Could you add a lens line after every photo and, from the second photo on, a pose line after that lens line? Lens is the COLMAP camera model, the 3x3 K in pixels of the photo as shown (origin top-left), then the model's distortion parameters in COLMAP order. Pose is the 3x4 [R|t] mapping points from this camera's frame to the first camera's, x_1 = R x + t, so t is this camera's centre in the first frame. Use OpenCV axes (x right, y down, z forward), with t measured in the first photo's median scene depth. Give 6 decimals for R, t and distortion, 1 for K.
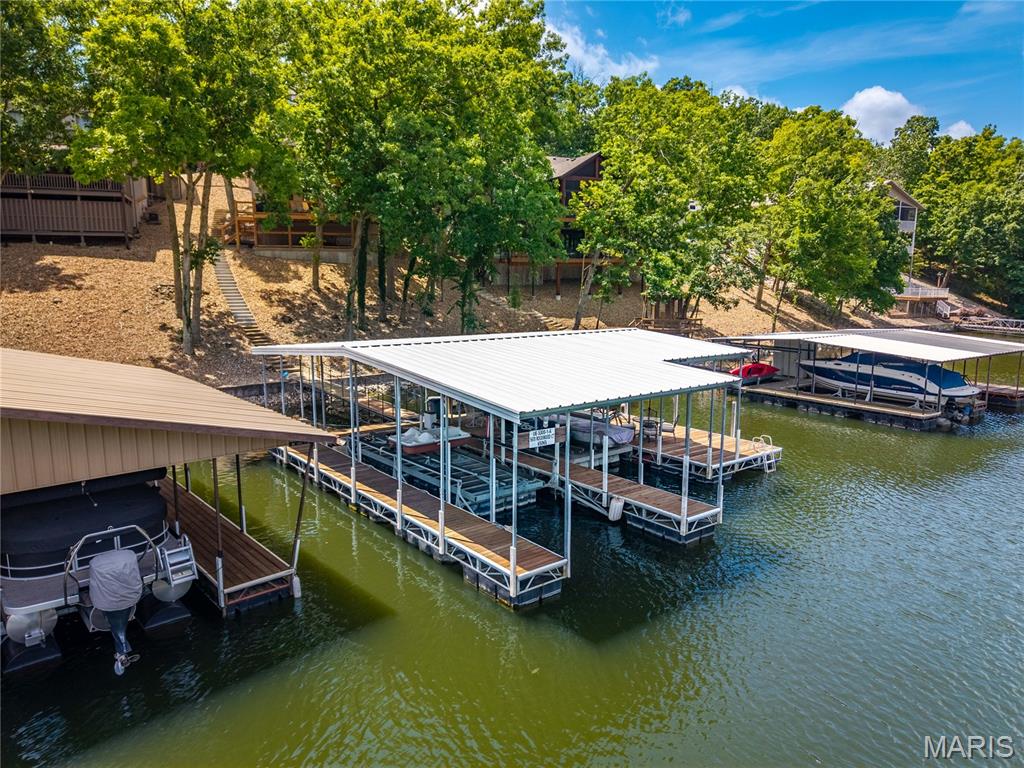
lens RADIAL K [[708.4, 0, 512.1], [0, 708.4, 384.5], [0, 0, 1]] dist [0.002620, 0.001206]
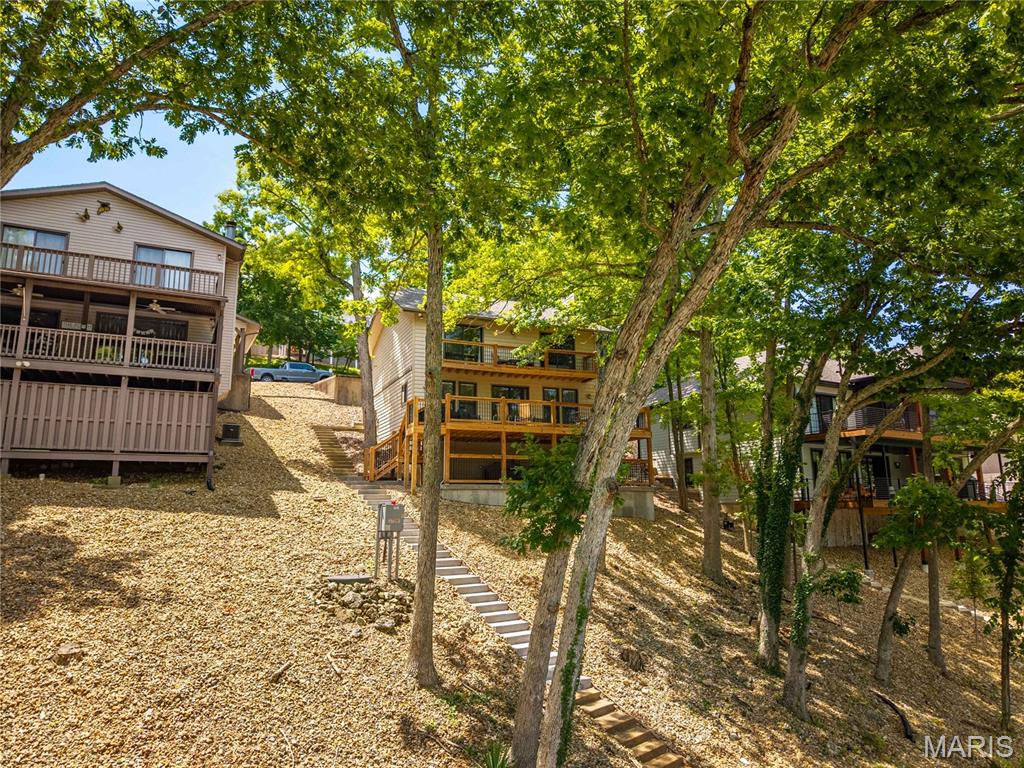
lens RADIAL K [[708.4, 0, 512.9], [0, 708.4, 379.7], [0, 0, 1]] dist [0.002620, 0.001206]
pose [[0.997076, 0.003669, 0.076334, -0.414239], [0.022318, 0.941326, -0.336761, -0.107009], [-0.073091, 0.337480, 0.938491, 0.574216]]
